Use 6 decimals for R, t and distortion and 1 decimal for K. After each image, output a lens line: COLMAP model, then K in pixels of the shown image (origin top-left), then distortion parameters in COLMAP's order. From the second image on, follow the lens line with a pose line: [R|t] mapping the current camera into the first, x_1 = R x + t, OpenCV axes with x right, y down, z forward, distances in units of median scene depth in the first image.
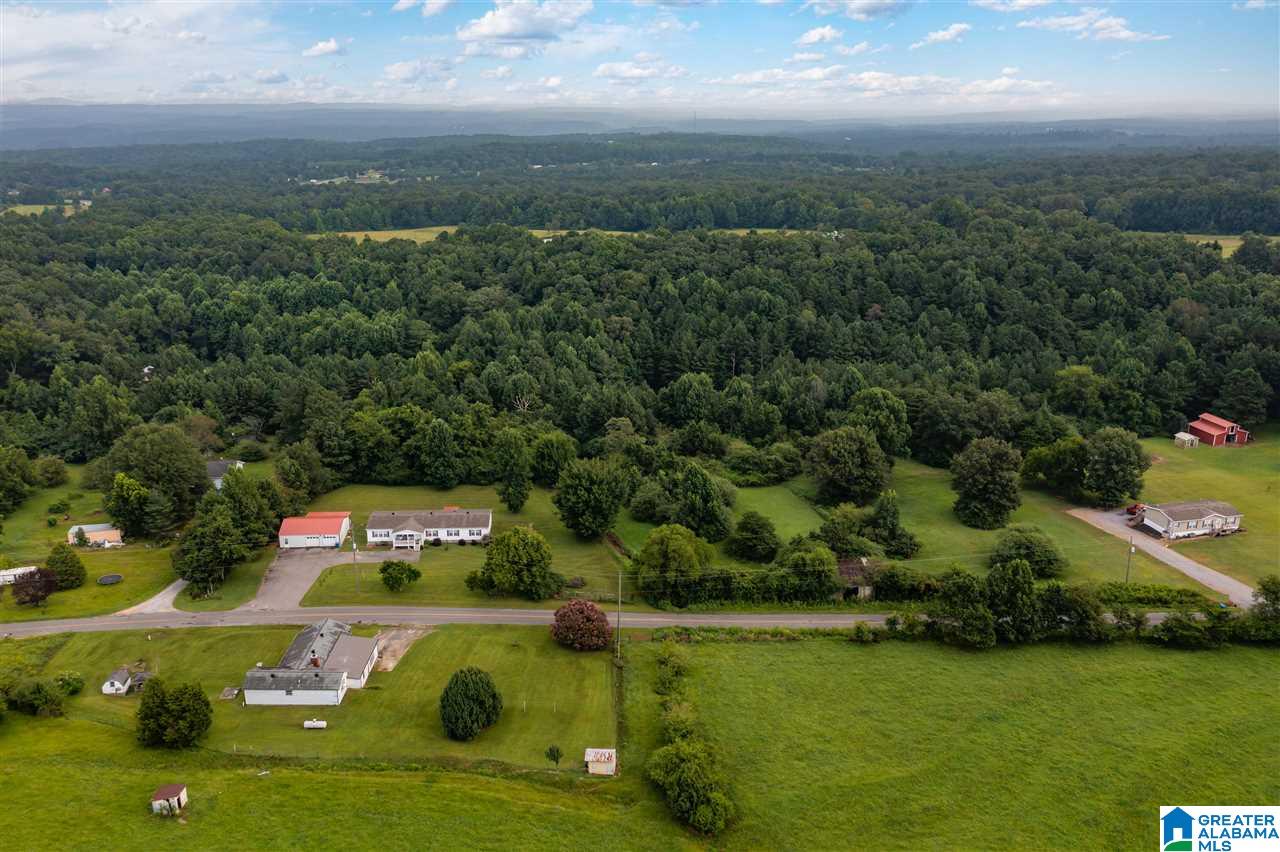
lens RADIAL K [[988.4, 0, 640.0], [0, 988.4, 426.0], [0, 0, 1]] dist [0.000044, -0.001048]
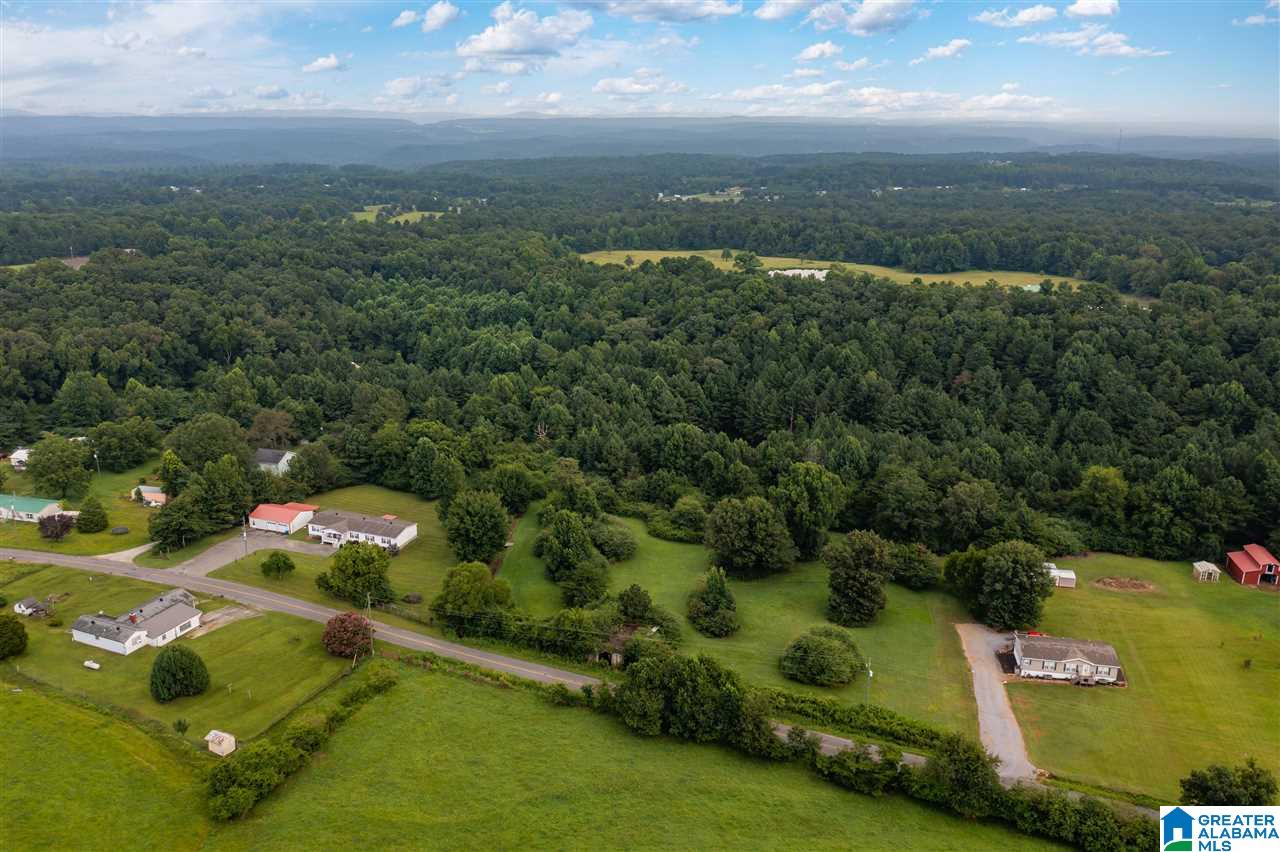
lens RADIAL K [[988.4, 0, 640.0], [0, 988.4, 426.0], [0, 0, 1]] dist [0.000044, -0.001048]
pose [[0.918710, 0.119401, -0.376451, 0.521373], [-0.124094, 0.992200, 0.011857, -0.075204], [0.374930, 0.035823, 0.926361, 0.041216]]
